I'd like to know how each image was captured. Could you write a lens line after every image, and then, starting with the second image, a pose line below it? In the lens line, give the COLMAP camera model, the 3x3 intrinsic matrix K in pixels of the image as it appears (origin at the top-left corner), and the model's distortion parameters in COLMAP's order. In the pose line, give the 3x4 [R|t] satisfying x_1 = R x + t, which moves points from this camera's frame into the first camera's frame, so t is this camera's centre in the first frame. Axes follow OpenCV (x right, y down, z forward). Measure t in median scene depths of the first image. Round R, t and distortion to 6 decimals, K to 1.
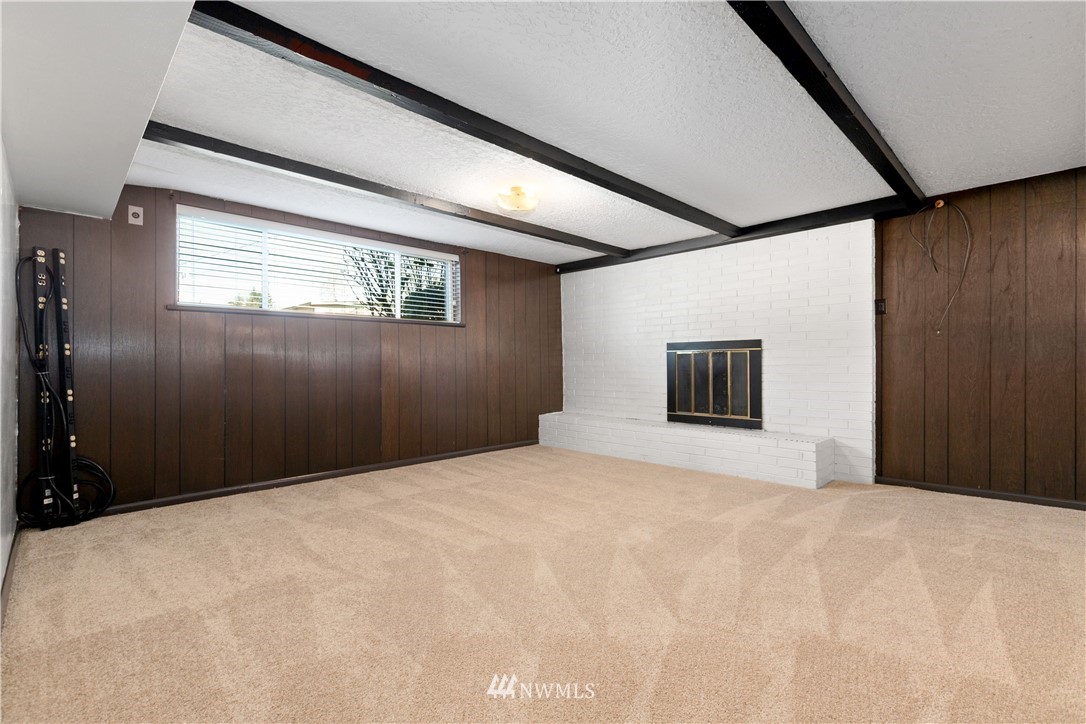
lens RADIAL K [[487.8, 0, 543.5], [0, 487.8, 363.9], [0, 0, 1]] dist [-0.028281, 0.006855]
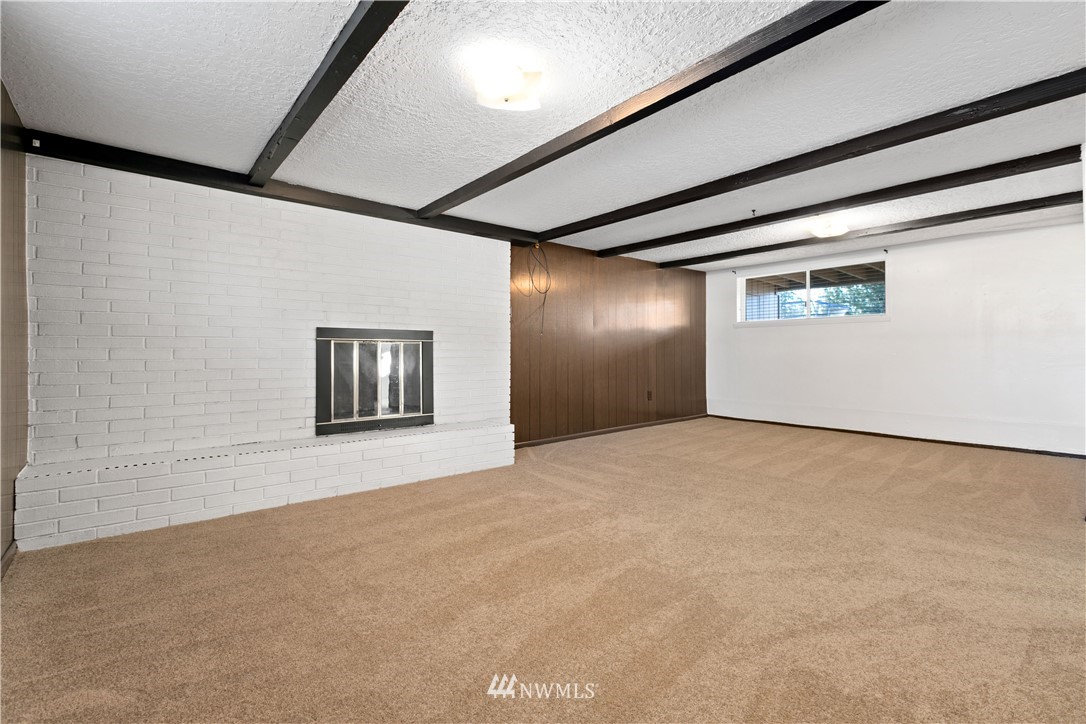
lens RADIAL K [[487.8, 0, 541.2], [0, 487.8, 356.2], [0, 0, 1]] dist [-0.028281, 0.006855]
pose [[0.076833, 0.002989, 0.997039, -0.502629], [0.001945, 0.999993, -0.003148, 0.003411], [-0.997042, 0.002181, 0.076827, 0.710134]]
